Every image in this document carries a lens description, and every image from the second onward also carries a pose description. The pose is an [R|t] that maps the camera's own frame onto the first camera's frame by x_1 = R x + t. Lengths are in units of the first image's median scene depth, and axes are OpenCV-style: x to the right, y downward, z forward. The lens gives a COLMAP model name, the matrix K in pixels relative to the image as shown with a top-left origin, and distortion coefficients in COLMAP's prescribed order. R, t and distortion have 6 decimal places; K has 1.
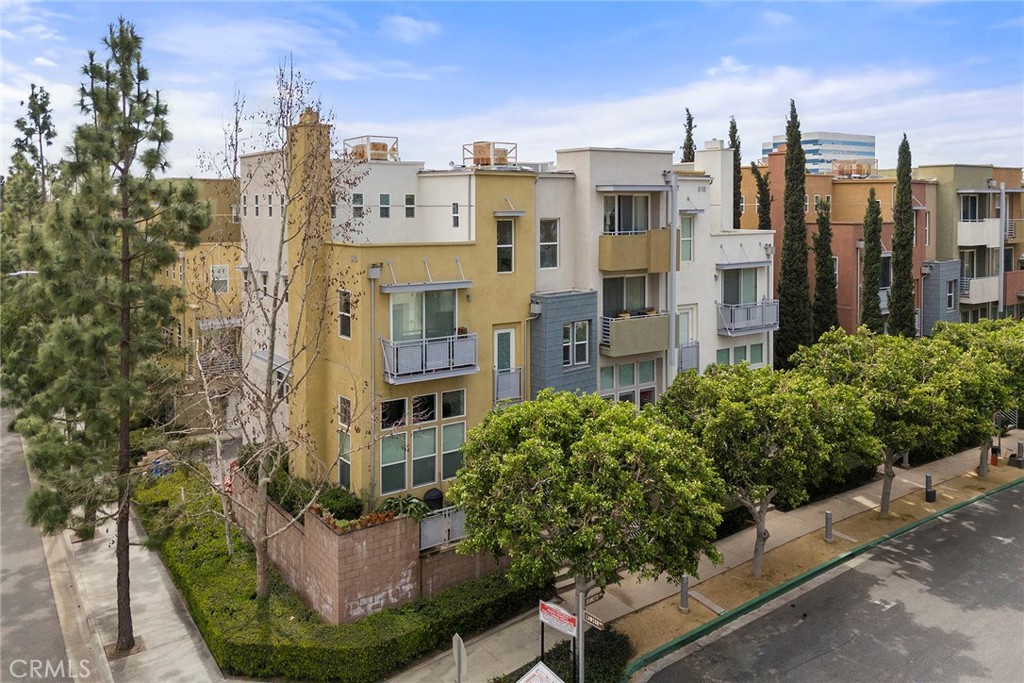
lens RADIAL K [[778.4, 0, 490.2], [0, 778.4, 231.7], [0, 0, 1]] dist [0.009869, -0.000532]
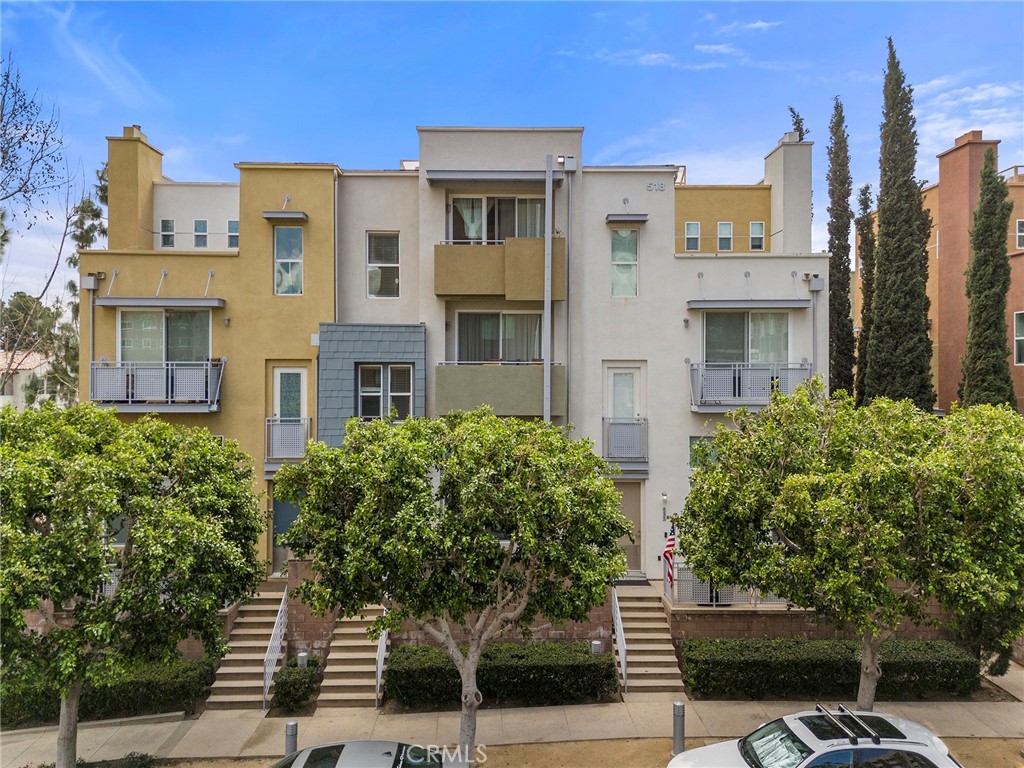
lens RADIAL K [[756.5, 0, 514.5], [0, 756.5, 358.1], [0, 0, 1]] dist [0.017381, -0.002067]
pose [[0.842505, -0.000296, -0.538688, 0.573175], [-0.022234, 0.999129, -0.035323, 0.128071], [0.538229, 0.041737, 0.841764, 0.454879]]
